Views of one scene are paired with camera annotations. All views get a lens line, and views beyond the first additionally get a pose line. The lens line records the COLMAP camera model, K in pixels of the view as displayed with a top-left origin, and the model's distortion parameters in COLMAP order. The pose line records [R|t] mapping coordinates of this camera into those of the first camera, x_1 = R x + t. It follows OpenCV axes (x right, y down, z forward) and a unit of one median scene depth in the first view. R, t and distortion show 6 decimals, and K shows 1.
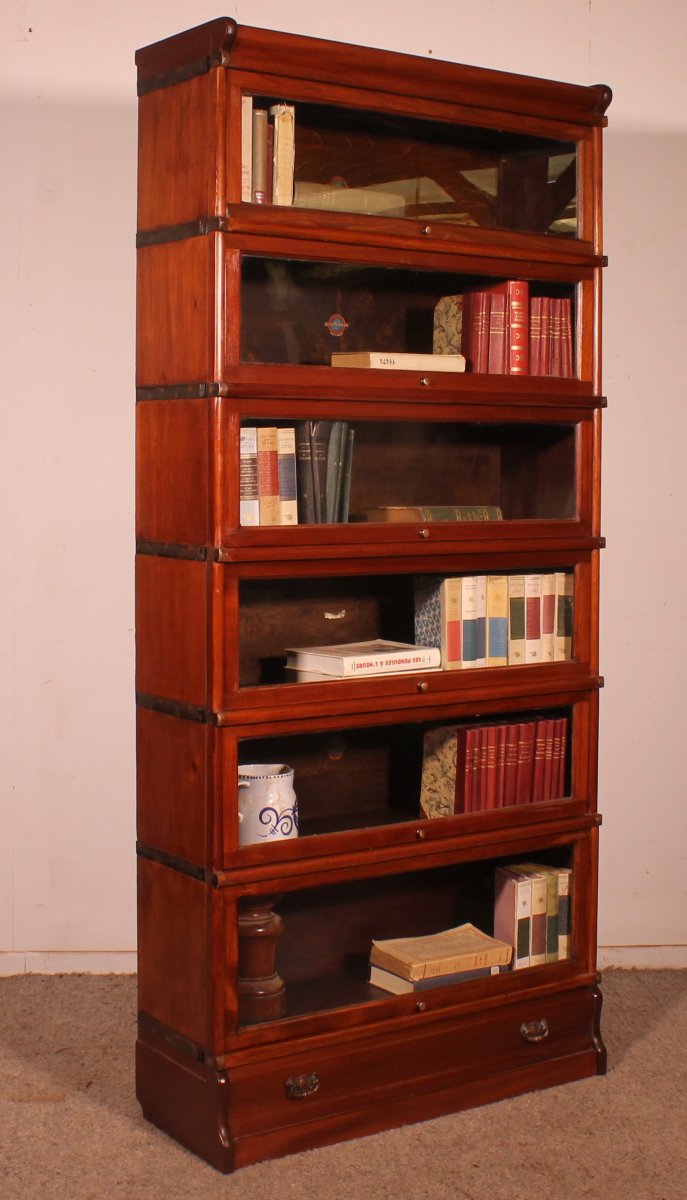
lens RADIAL K [[1730.0, 0, 339.9], [0, 1730.0, 508.2], [0, 0, 1]] dist [-0.209004, -0.011497]
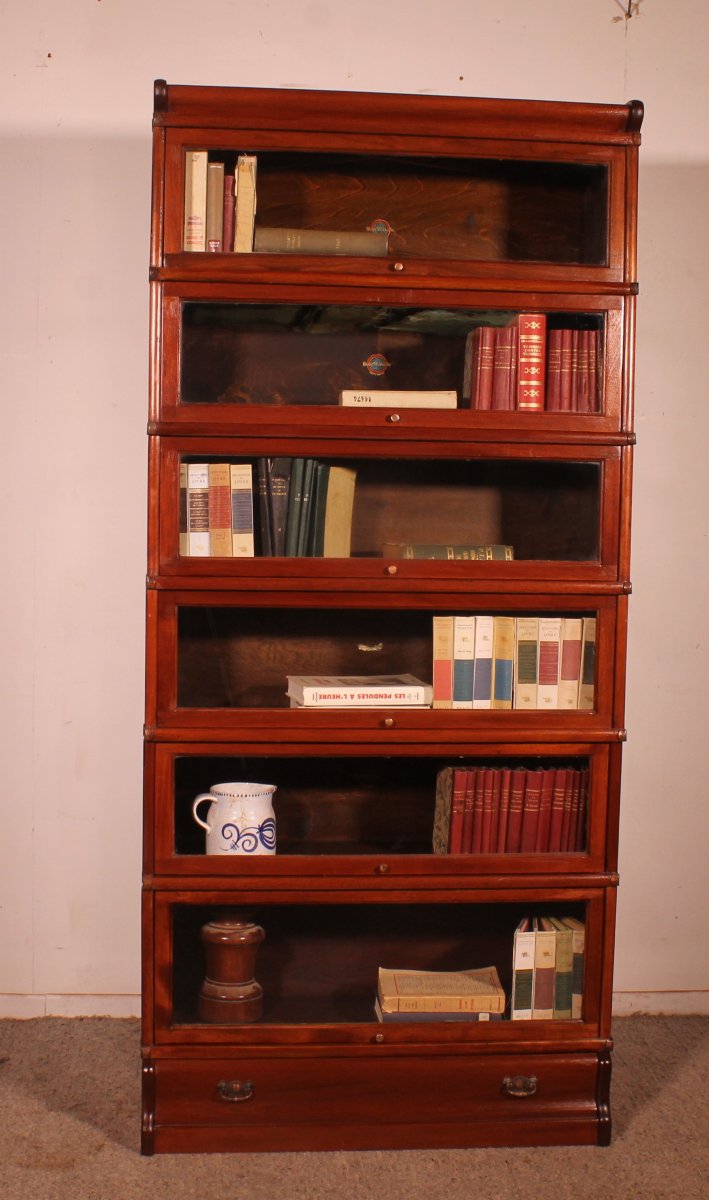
lens RADIAL K [[1527.1, 0, 297.8], [0, 1527.1, 577.8], [0, 0, 1]] dist [-0.196129, 0.068597]
pose [[0.861699, 0.037504, -0.506032, 0.437673], [-0.026086, 0.999220, 0.029635, -0.005564], [0.506749, -0.012336, 0.862005, 0.204797]]
